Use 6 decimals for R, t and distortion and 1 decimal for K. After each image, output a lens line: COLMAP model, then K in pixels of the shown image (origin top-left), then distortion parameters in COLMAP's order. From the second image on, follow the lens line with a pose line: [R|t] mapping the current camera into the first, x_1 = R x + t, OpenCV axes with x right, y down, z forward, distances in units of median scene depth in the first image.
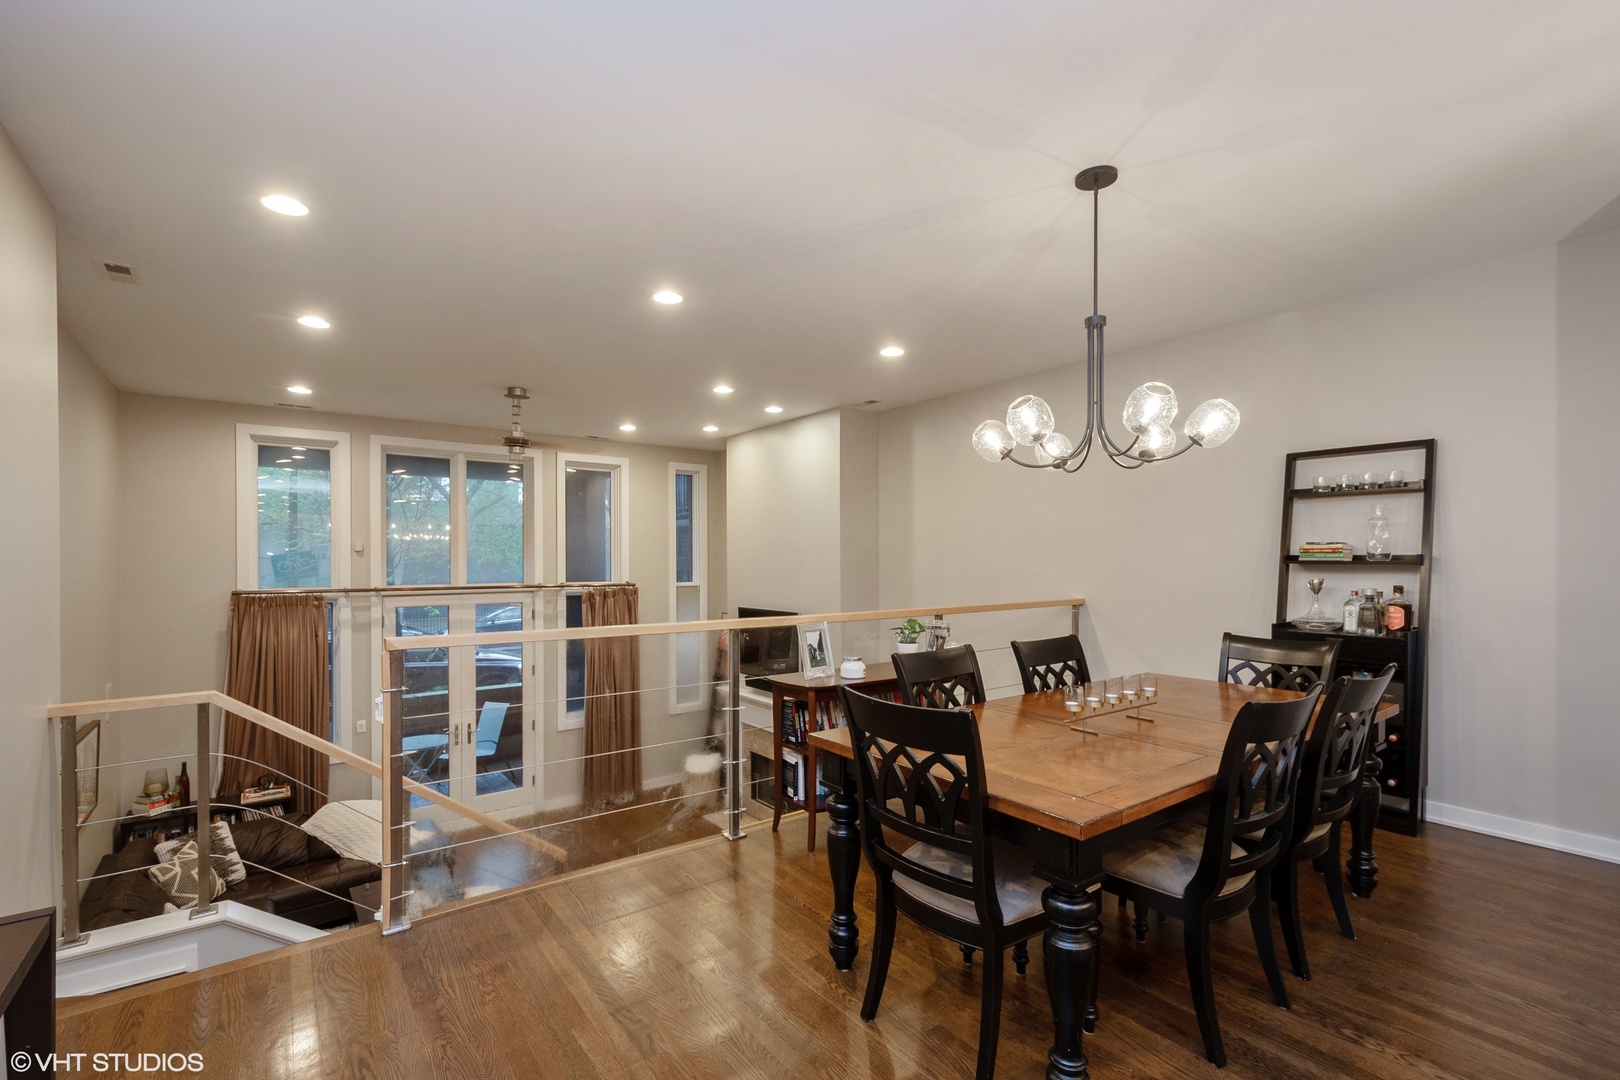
lens RADIAL K [[718.9, 0, 812.6], [0, 718.9, 553.4], [0, 0, 1]] dist [-0.001052, -0.000455]
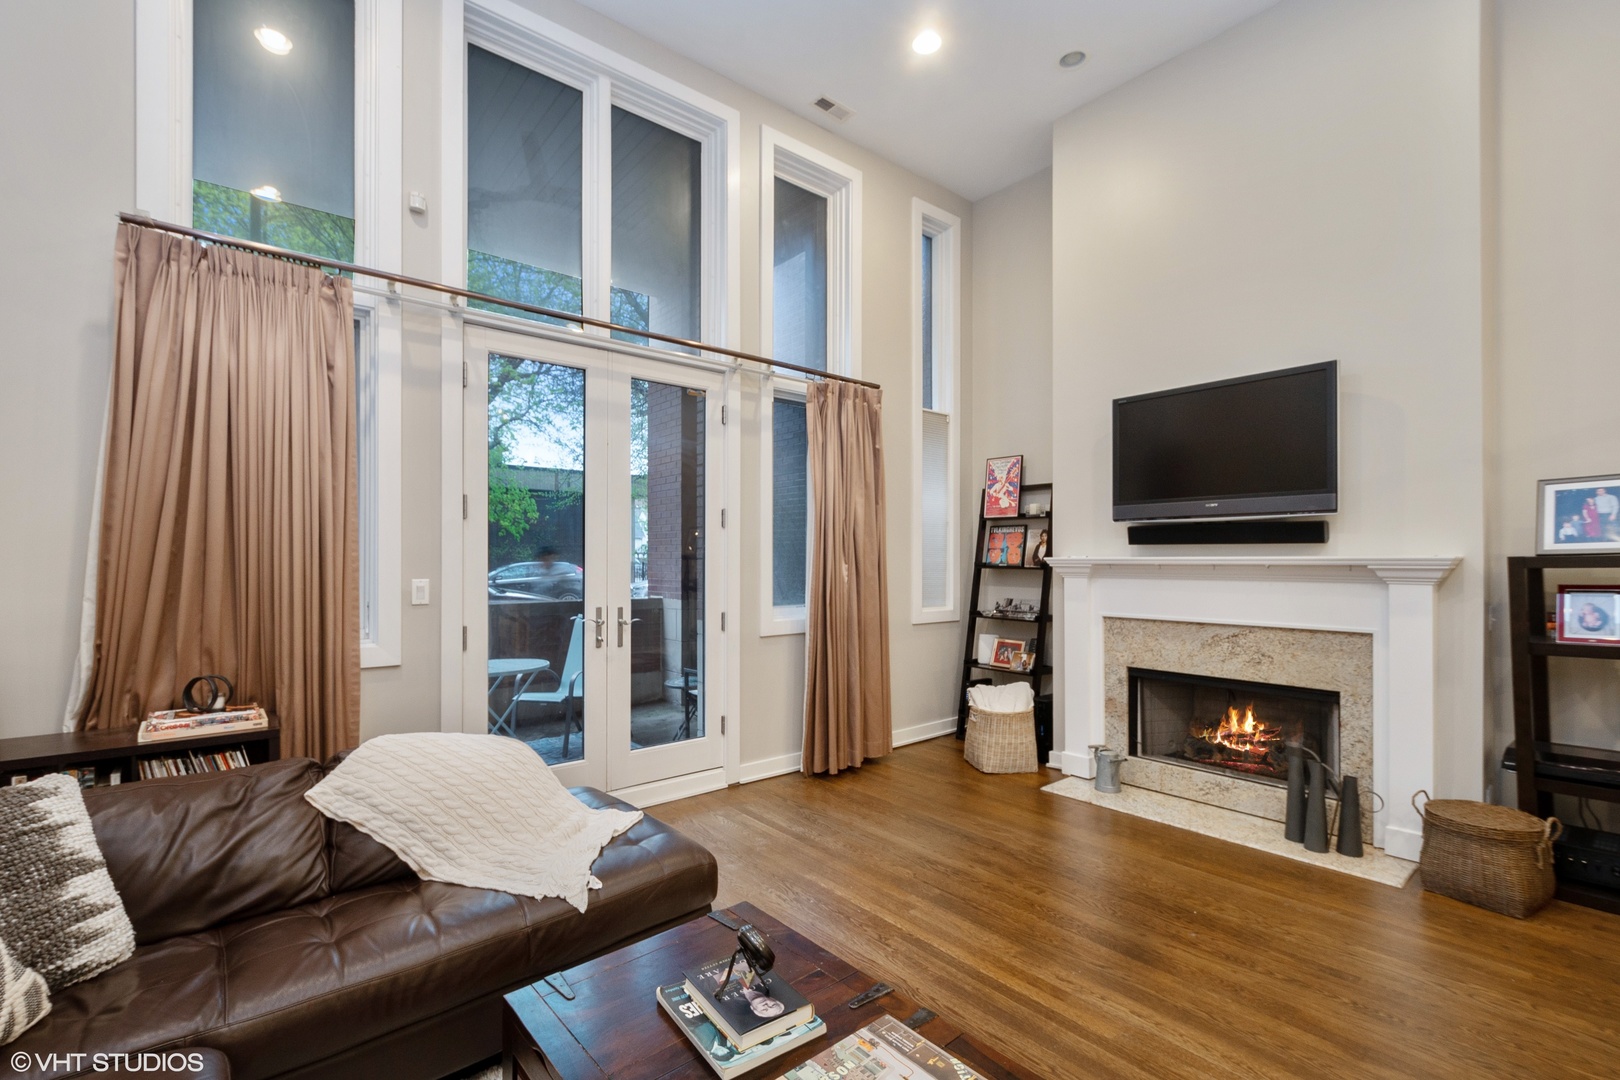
lens RADIAL K [[718.9, 0, 812.6], [0, 718.9, 553.4], [0, 0, 1]] dist [-0.001052, -0.000455]
pose [[0.998940, 0.006751, 0.045532, -0.436270], [-0.006757, 0.999977, -0.000016, 0.236138], [-0.045531, -0.000292, 0.998963, 0.577780]]
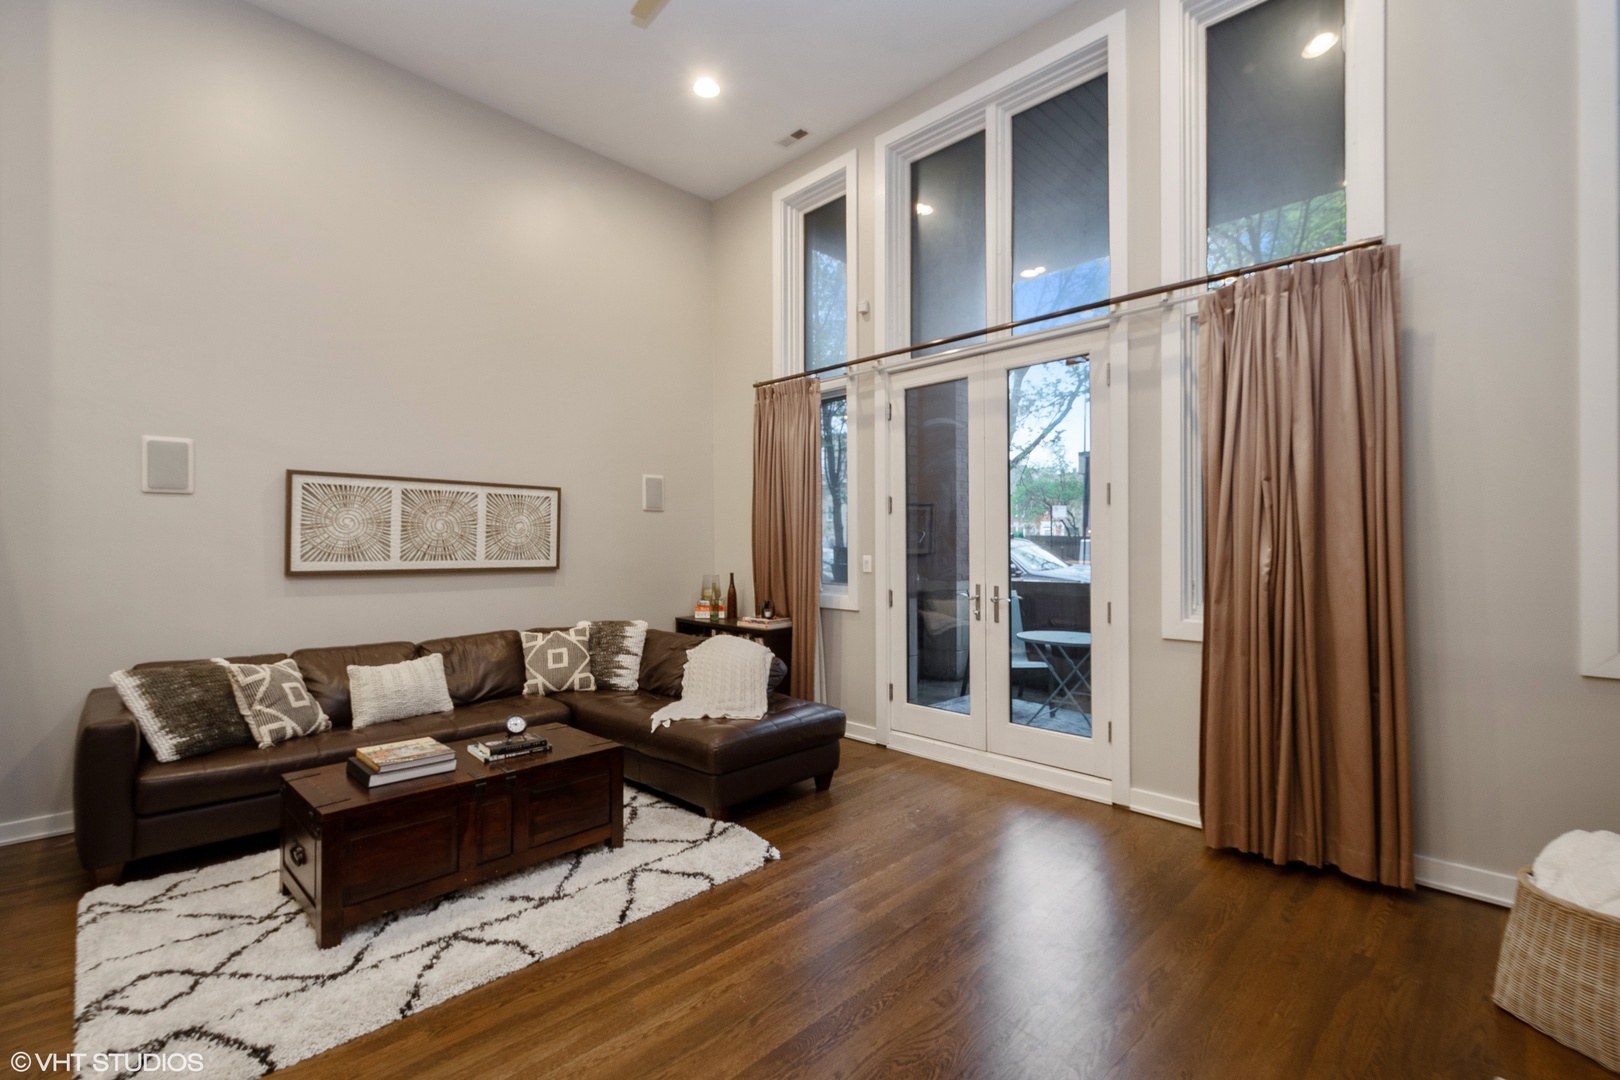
lens RADIAL K [[718.9, 0, 812.6], [0, 718.9, 553.4], [0, 0, 1]] dist [-0.001052, -0.000455]
pose [[0.132787, 0.019212, -0.990958, 0.061379], [0.008787, 0.999750, 0.020560, 0.237086], [0.991106, -0.011438, 0.132585, 0.939935]]
